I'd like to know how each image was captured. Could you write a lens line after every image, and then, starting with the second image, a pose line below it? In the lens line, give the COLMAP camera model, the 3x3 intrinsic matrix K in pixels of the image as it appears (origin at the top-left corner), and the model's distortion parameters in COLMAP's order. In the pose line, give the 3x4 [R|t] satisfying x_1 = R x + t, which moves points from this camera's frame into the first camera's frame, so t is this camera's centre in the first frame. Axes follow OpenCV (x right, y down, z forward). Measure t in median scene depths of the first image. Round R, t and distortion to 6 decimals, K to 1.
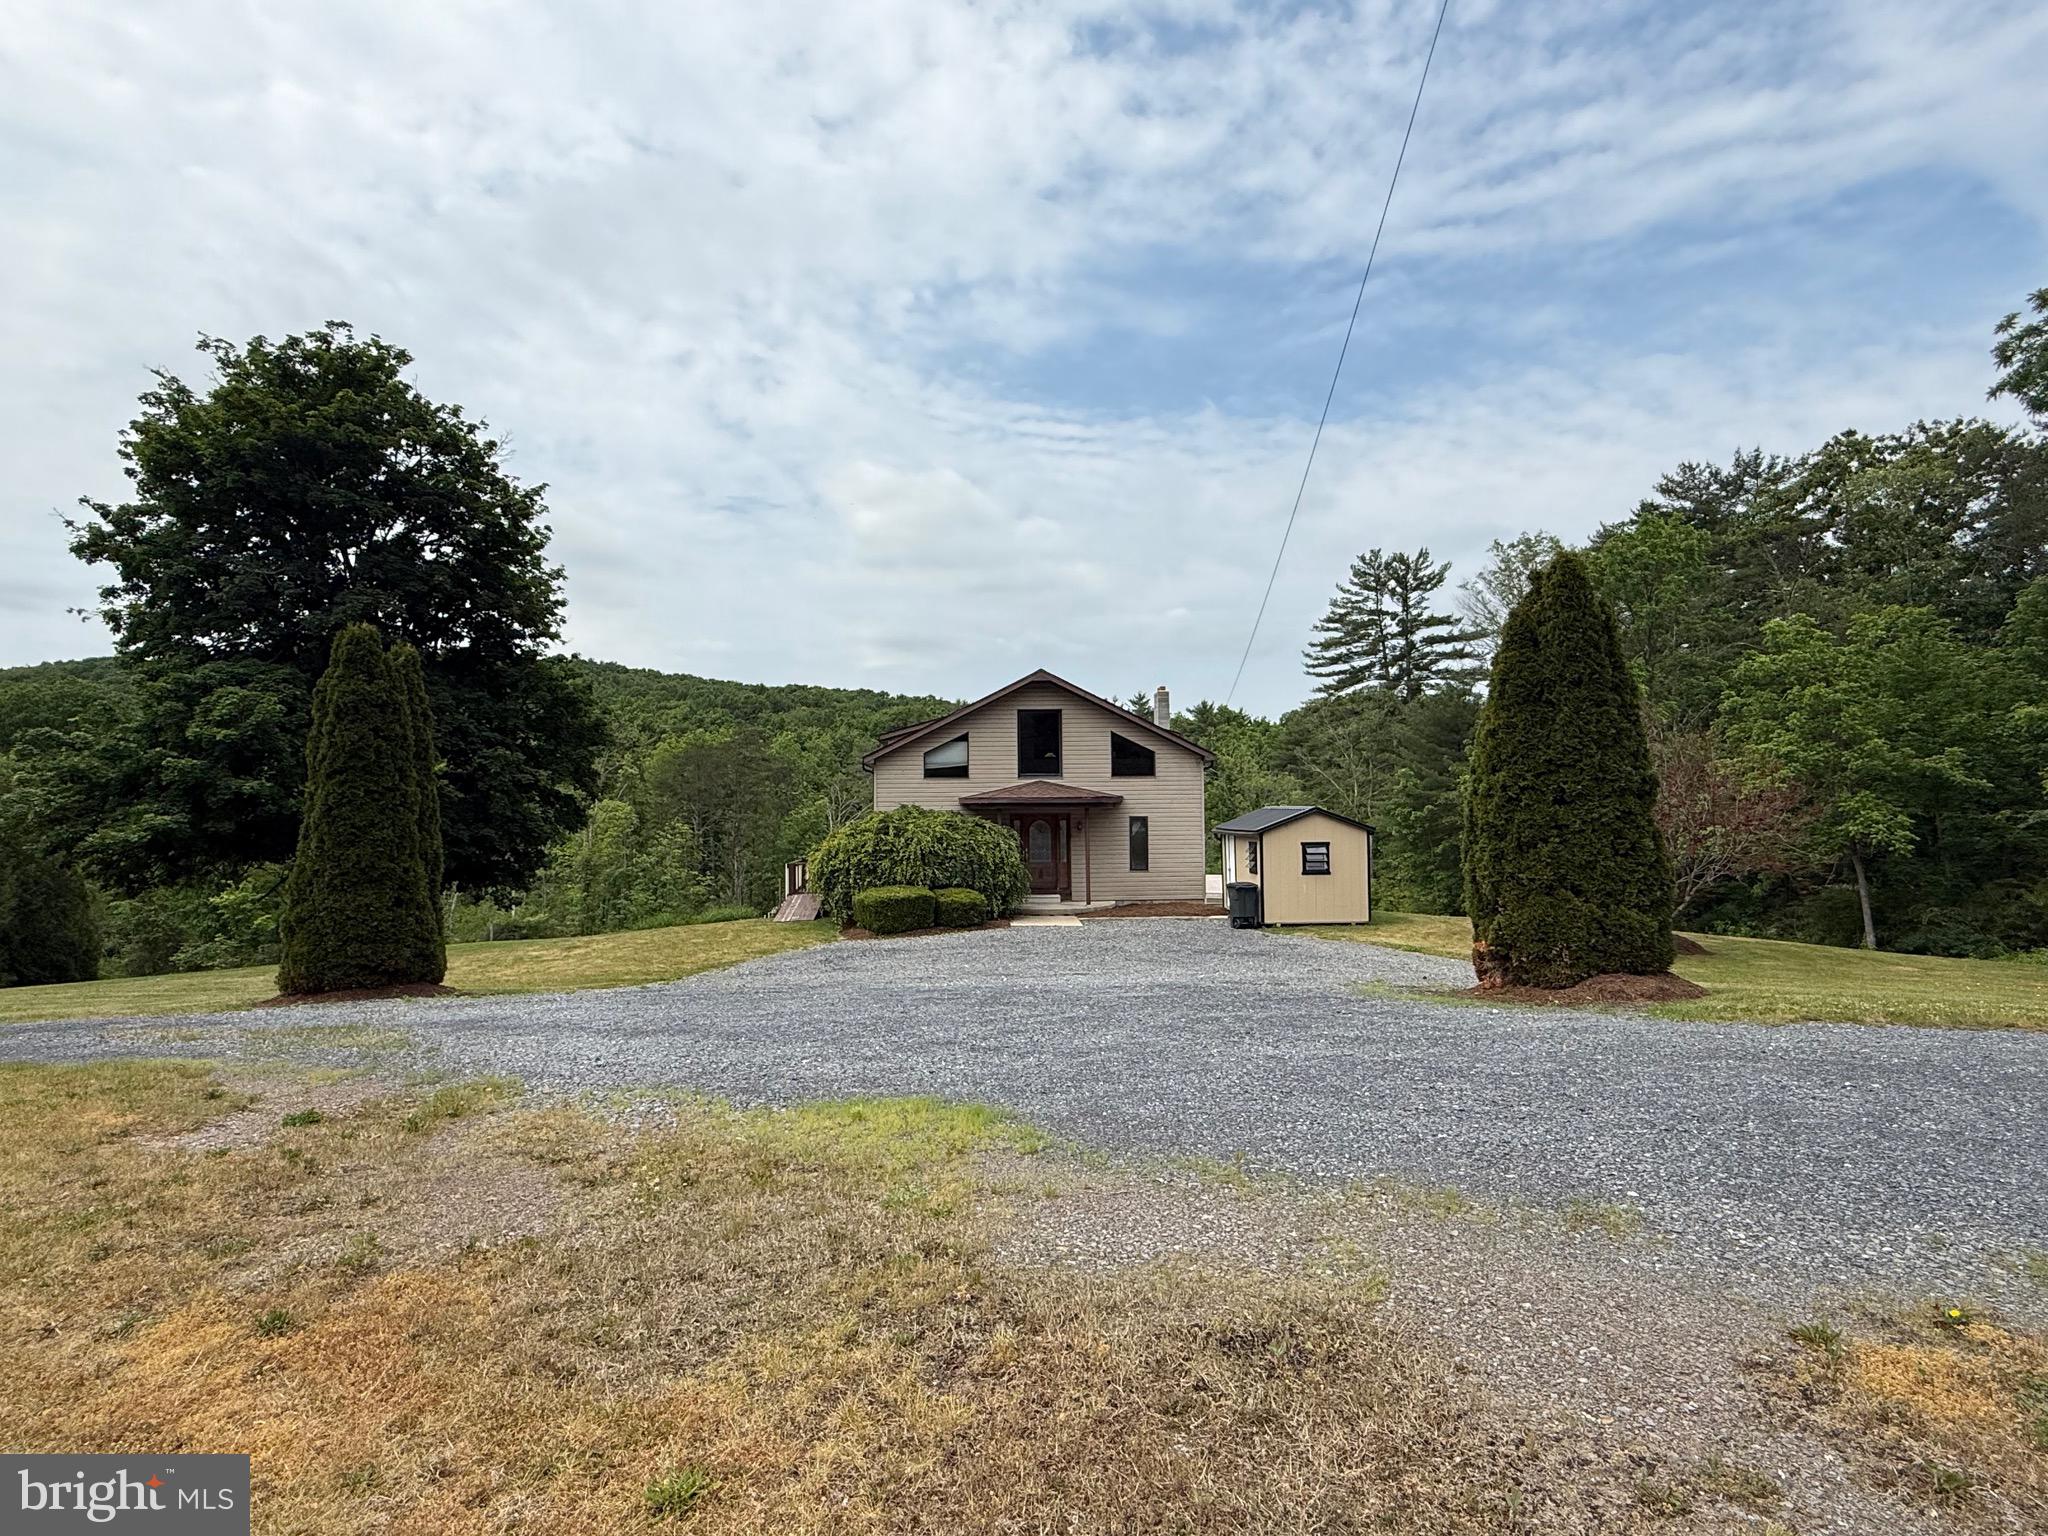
lens RADIAL K [[1016.9, 0, 1027.2], [0, 1016.9, 770.4], [0, 0, 1]] dist [0.001691, -0.000657]
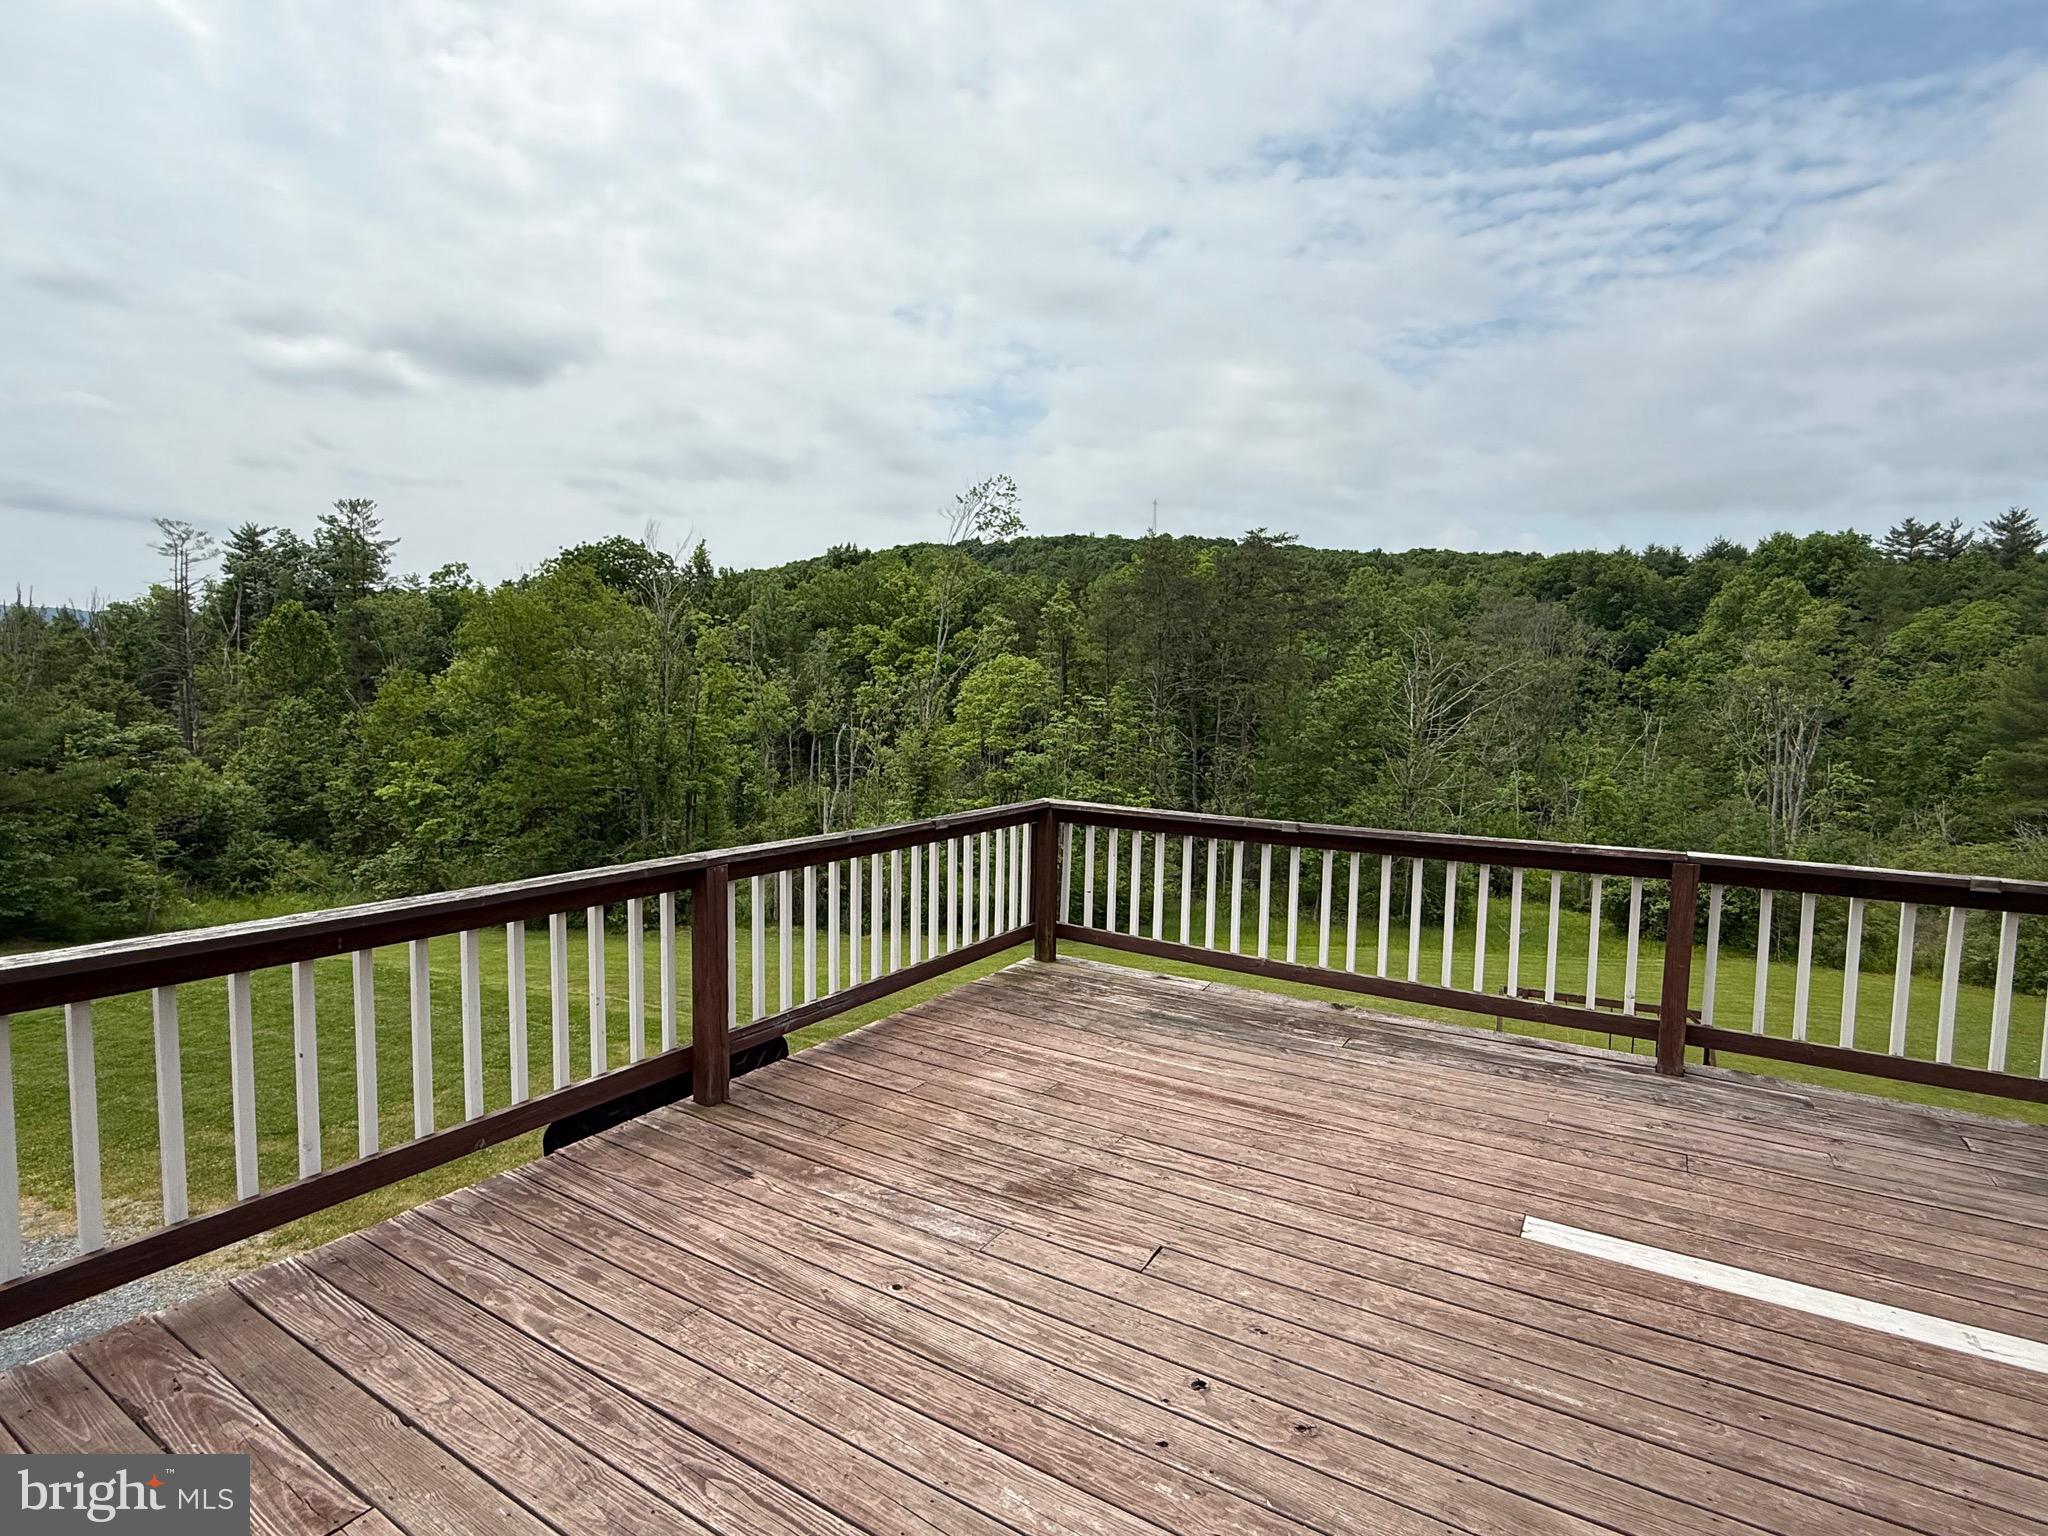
lens RADIAL K [[1016.9, 0, 1027.2], [0, 1016.9, 770.4], [0, 0, 1]] dist [0.001691, -0.000657]
pose [[0.826470, 0.063432, -0.559396, -0.191447], [-0.001732, 0.993914, 0.110146, 0.088046], [0.562978, -0.090064, 0.821550, 1.456089]]
